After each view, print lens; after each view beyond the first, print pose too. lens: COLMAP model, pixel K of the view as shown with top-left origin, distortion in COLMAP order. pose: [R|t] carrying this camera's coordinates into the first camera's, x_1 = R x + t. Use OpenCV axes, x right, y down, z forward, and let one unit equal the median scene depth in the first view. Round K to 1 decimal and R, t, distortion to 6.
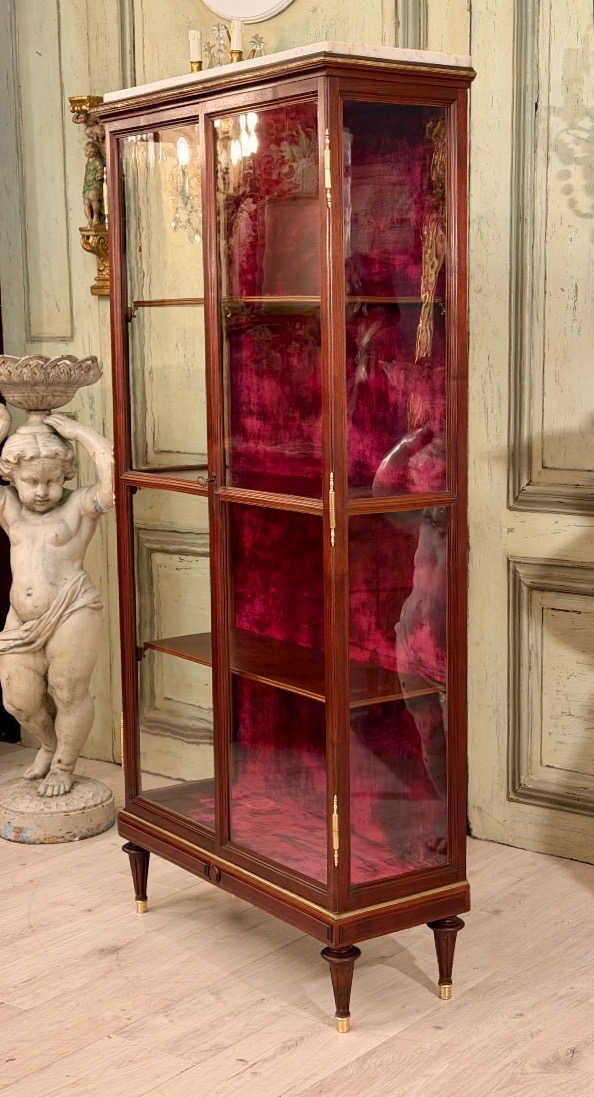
lens RADIAL K [[1695.1, 0, 318.5], [0, 1695.1, 545.4], [0, 0, 1]] dist [0.114501, 0.013742]
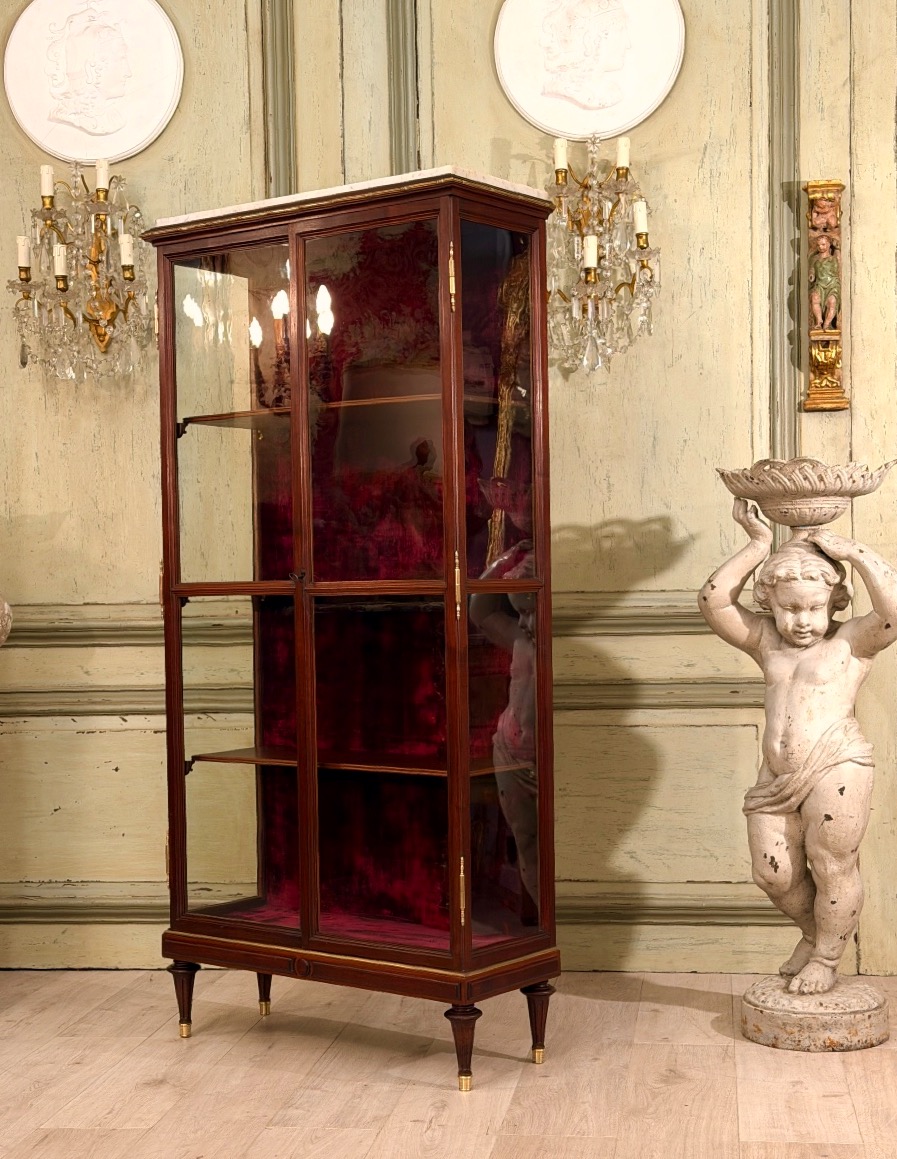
lens RADIAL K [[1906.9, 0, 460.5], [0, 1906.9, 622.0], [0, 0, 1]] dist [0.150838, -0.160963]
pose [[0.865509, -0.014421, 0.500686, -0.514899], [0.076353, 0.991702, -0.103424, 0.108675], [-0.495040, 0.127744, 0.859428, -0.037193]]
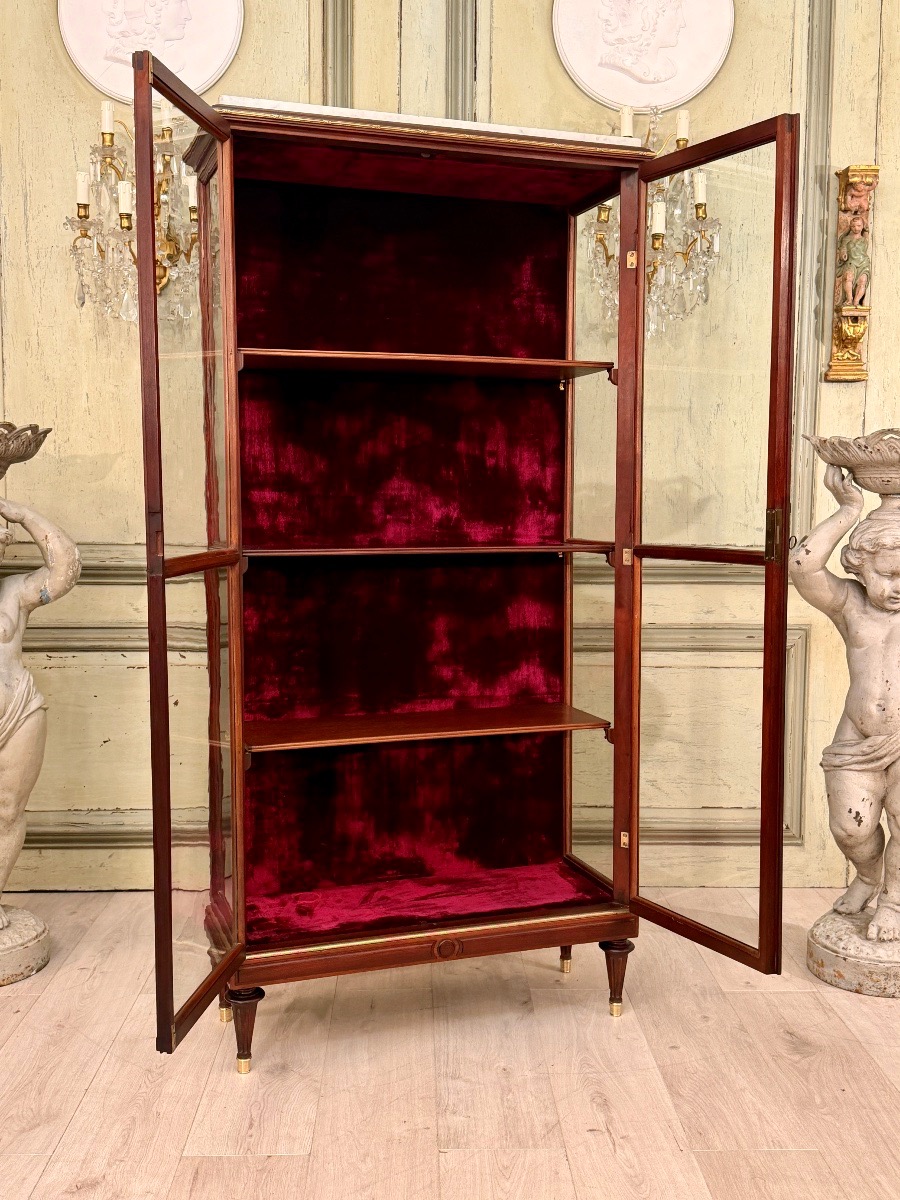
lens RADIAL K [[1260.9, 0, 450.0], [0, 1260.9, 600.0], [0, 0, 1]] dist [0.150756, -0.337515]
pose [[0.770957, -0.038840, 0.635702, -0.478363], [0.070943, 0.997164, -0.025113, 0.013666], [-0.632924, 0.064459, 0.771526, 0.411747]]
